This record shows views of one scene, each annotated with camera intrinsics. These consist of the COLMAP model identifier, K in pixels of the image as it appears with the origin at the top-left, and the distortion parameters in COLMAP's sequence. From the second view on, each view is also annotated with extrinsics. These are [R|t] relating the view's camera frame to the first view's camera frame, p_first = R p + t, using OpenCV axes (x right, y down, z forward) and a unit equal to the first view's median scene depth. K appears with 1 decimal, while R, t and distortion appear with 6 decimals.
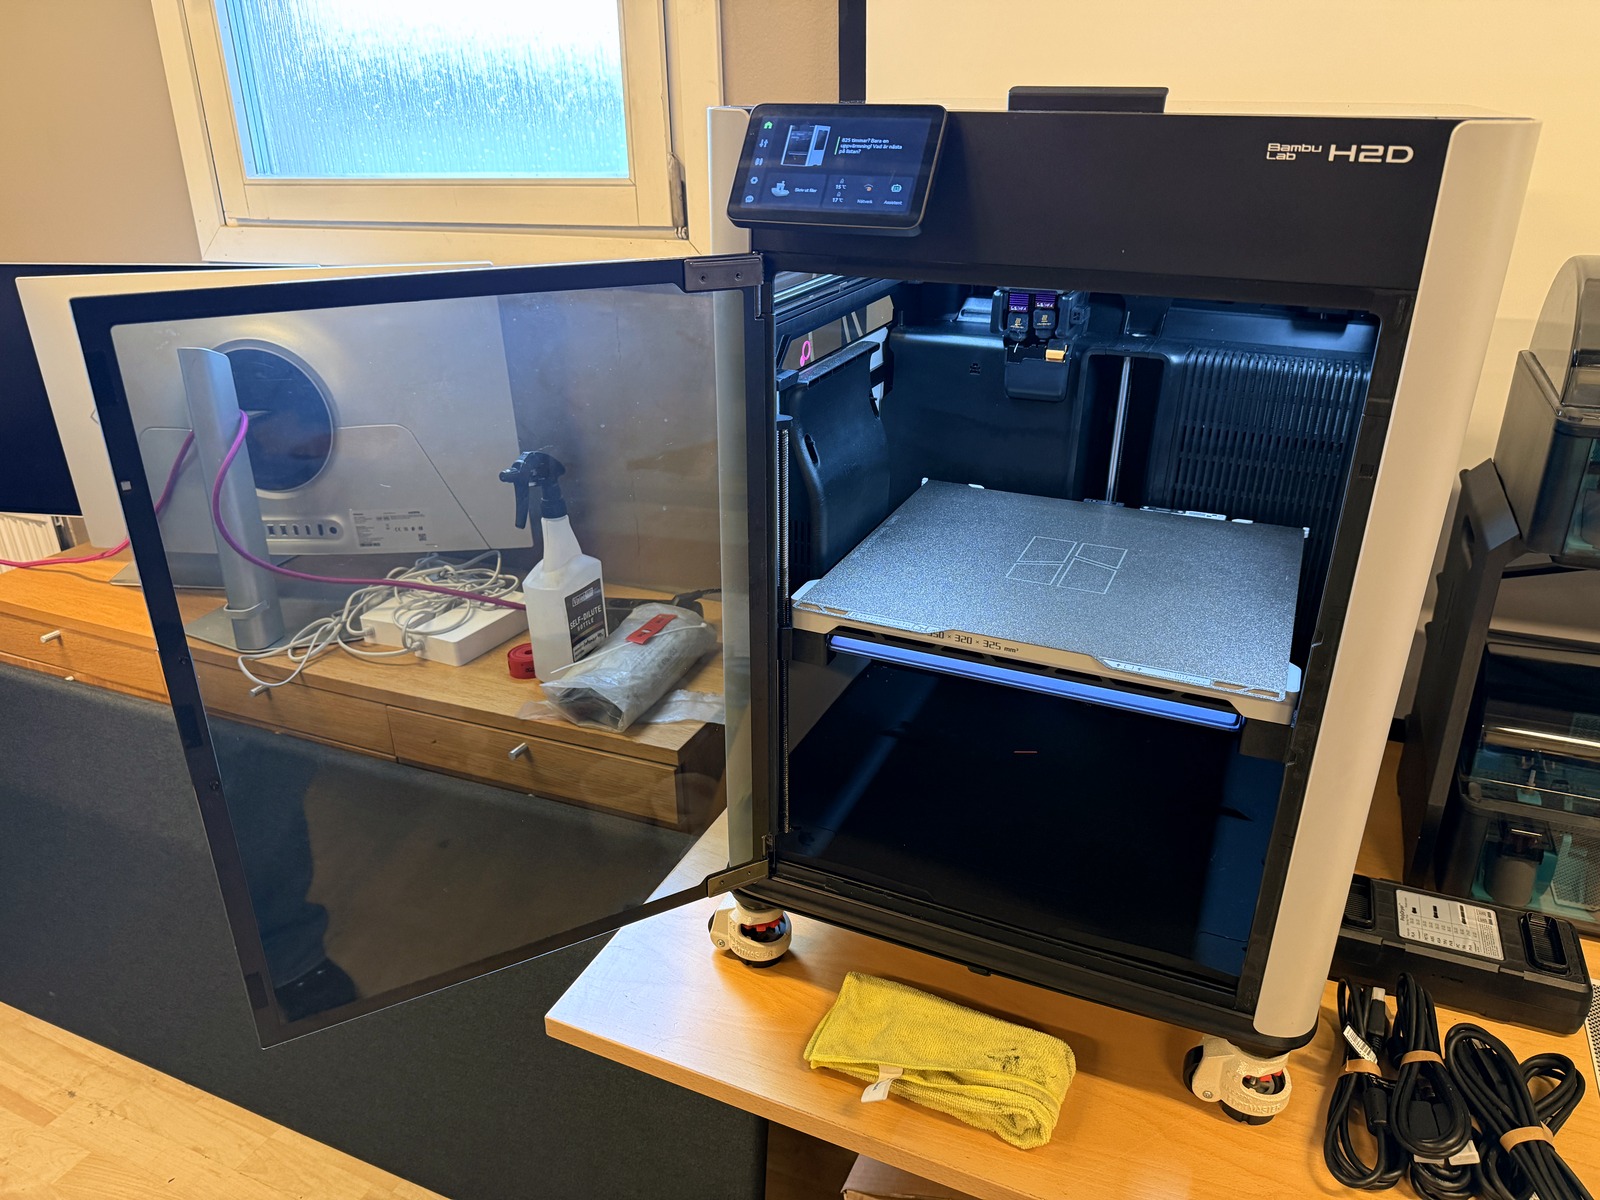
lens RADIAL K [[1134.6, 0, 800.0], [0, 1134.6, 600.0], [0, 0, 1]] dist [0.112894, -0.138403]
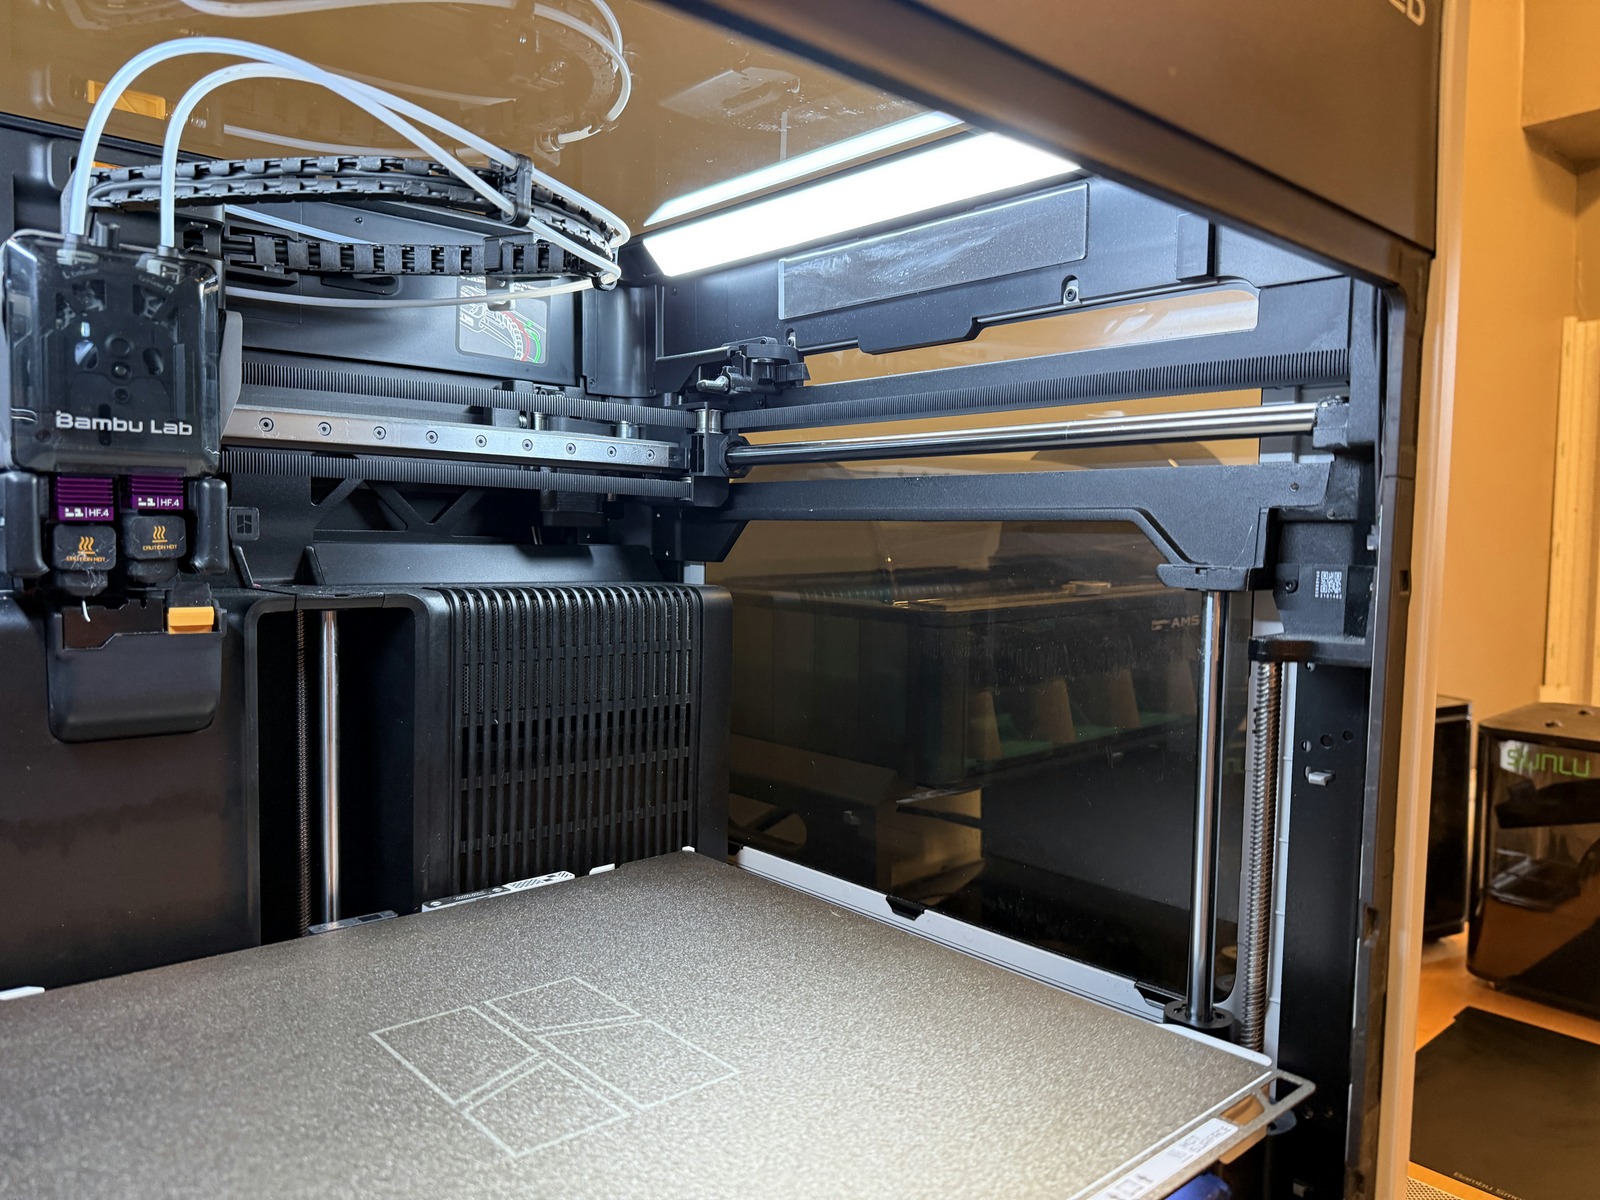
lens RADIAL K [[1143.5, 0, 806.7], [0, 1143.5, 607.4], [0, 0, 1]] dist [0.130268, -0.202334]
pose [[0.411530, -0.054616, 0.909758, -0.078121], [0.363120, 0.925380, -0.108703, -0.089300], [-0.835935, 0.375086, 0.400653, 0.644462]]
